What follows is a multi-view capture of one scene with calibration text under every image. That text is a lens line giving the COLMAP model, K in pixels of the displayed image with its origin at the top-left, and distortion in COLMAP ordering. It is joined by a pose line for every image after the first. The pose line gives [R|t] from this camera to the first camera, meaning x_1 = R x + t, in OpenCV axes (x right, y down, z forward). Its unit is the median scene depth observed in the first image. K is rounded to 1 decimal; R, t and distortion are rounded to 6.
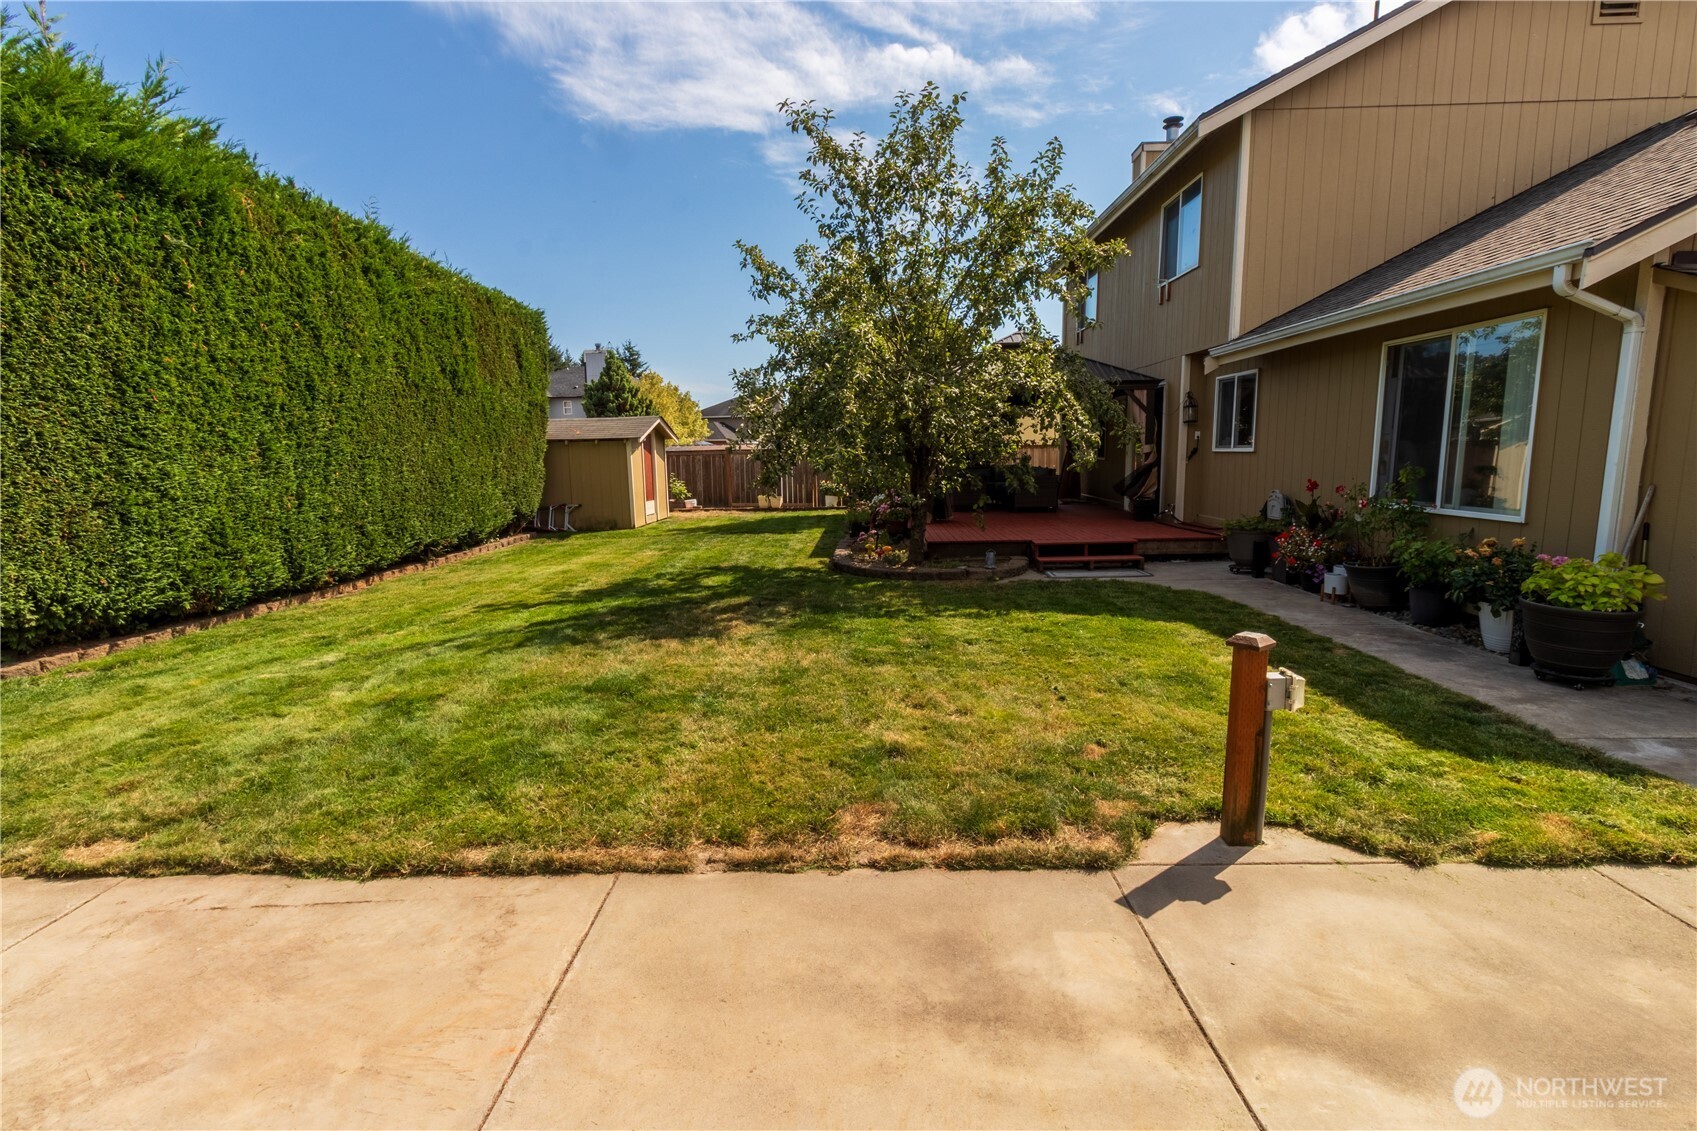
lens RADIAL K [[796.8, 0, 848.5], [0, 796.8, 565.5], [0, 0, 1]] dist [0.002658, -0.000063]
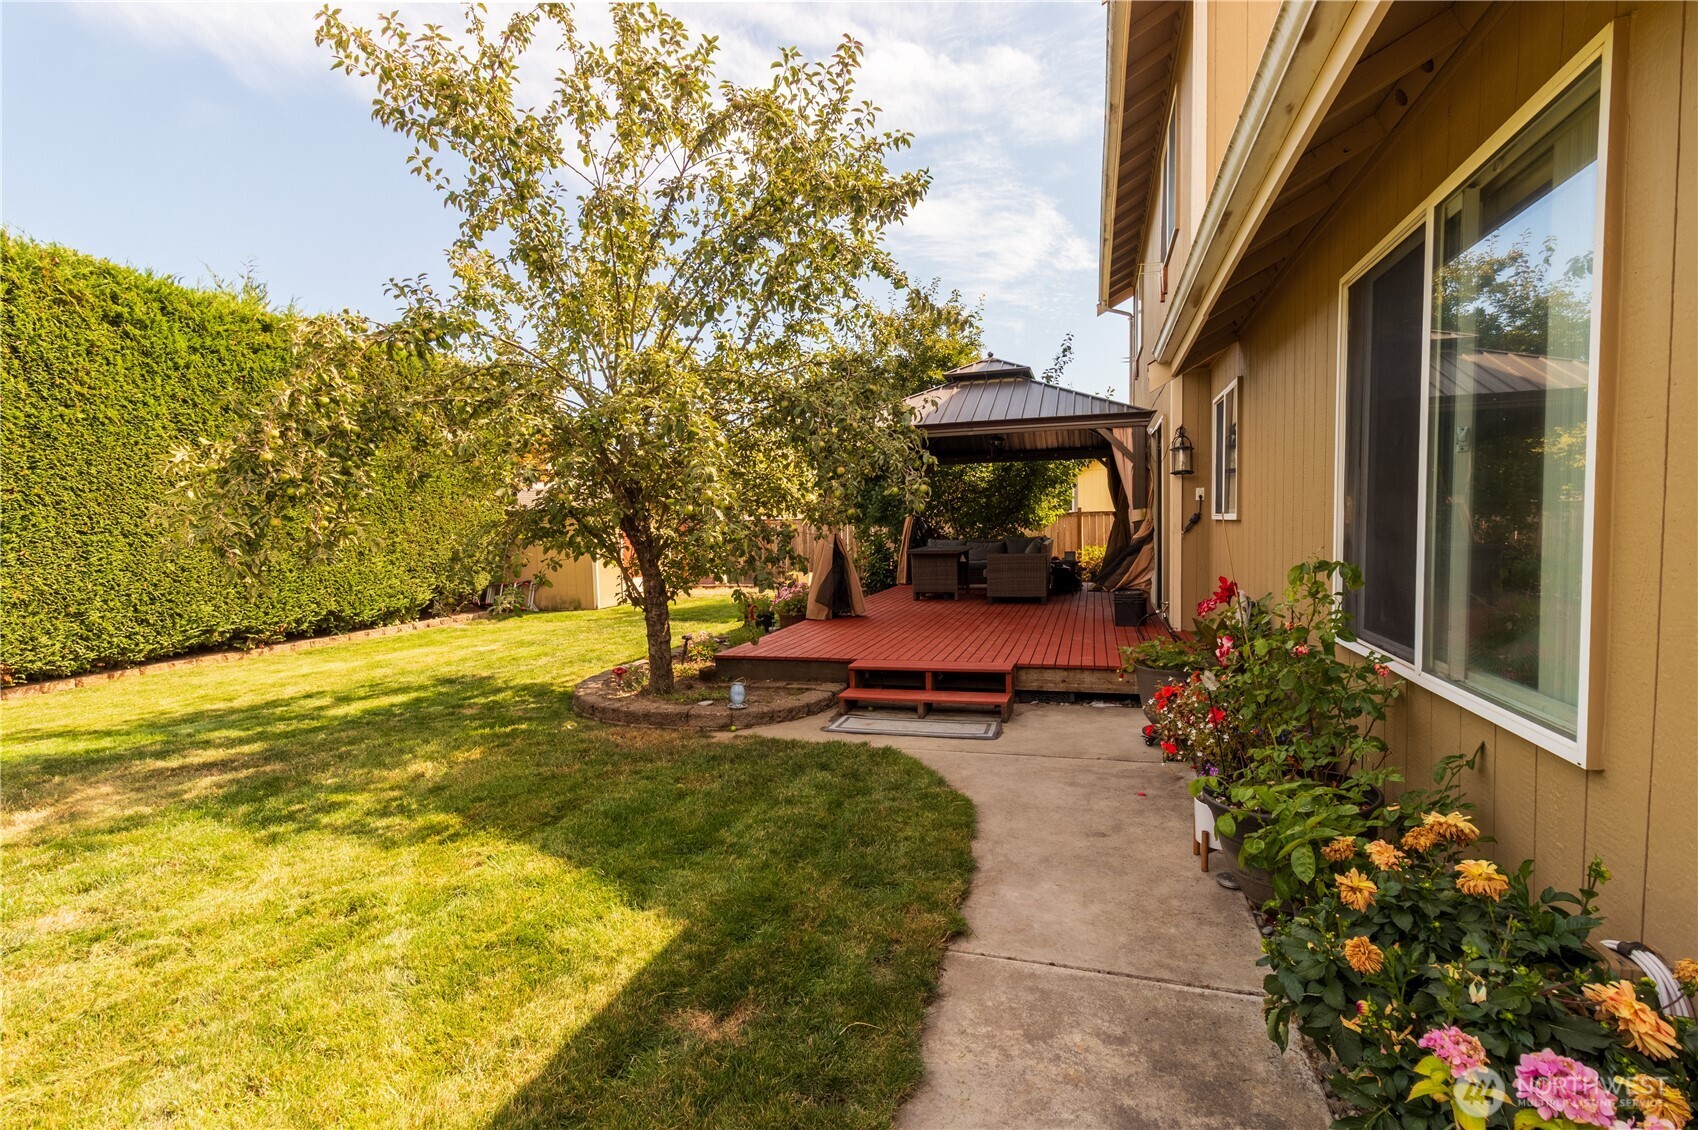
lens RADIAL K [[799.5, 0, 841.4], [0, 799.5, 556.3], [0, 0, 1]] dist [0.001667, 0.000795]
pose [[0.965997, 0.005388, -0.258498, 0.327466], [-0.030589, 0.995143, -0.093566, -0.045934], [0.256739, 0.098292, 0.961470, 0.321763]]
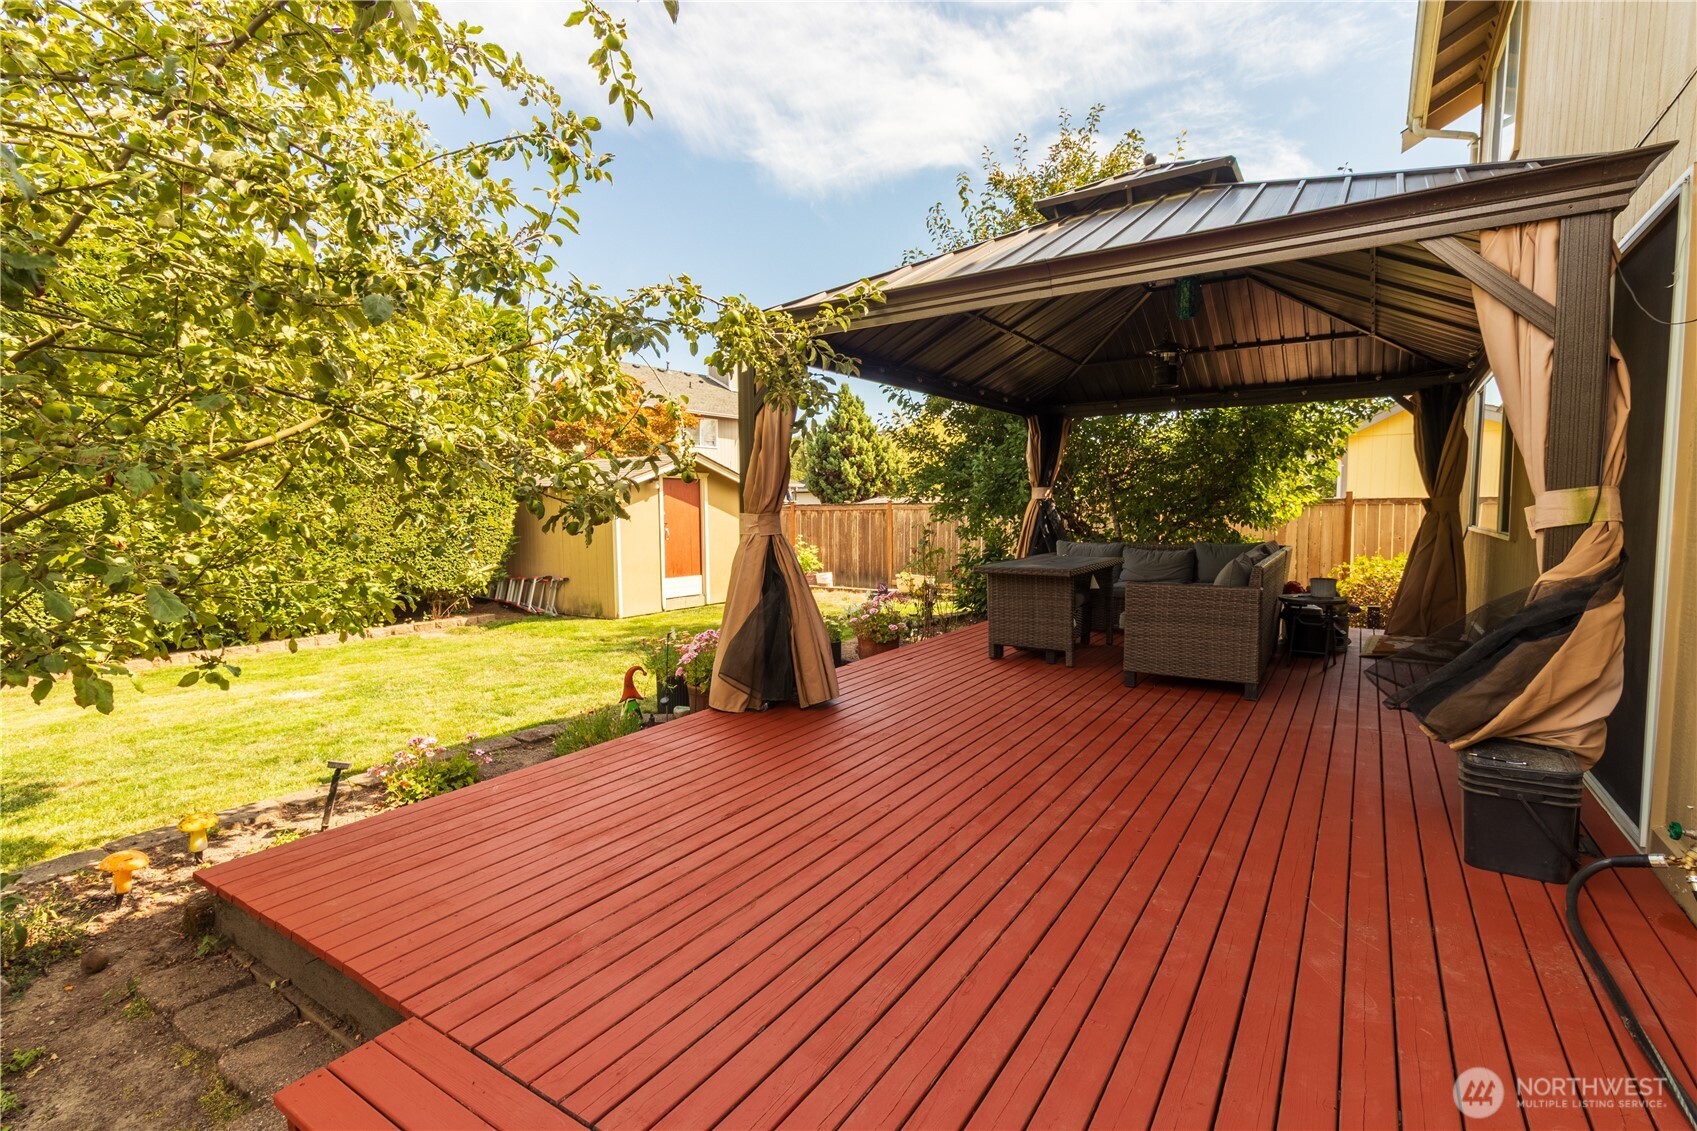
lens RADIAL K [[799.0, 0, 840.9], [0, 799.0, 556.8], [0, 0, 1]] dist [0.001667, 0.000795]
pose [[0.859167, 0.042071, -0.509964, 0.339619], [-0.082070, 0.995042, -0.056180, -0.113413], [0.505072, 0.090120, 0.858359, 0.771900]]
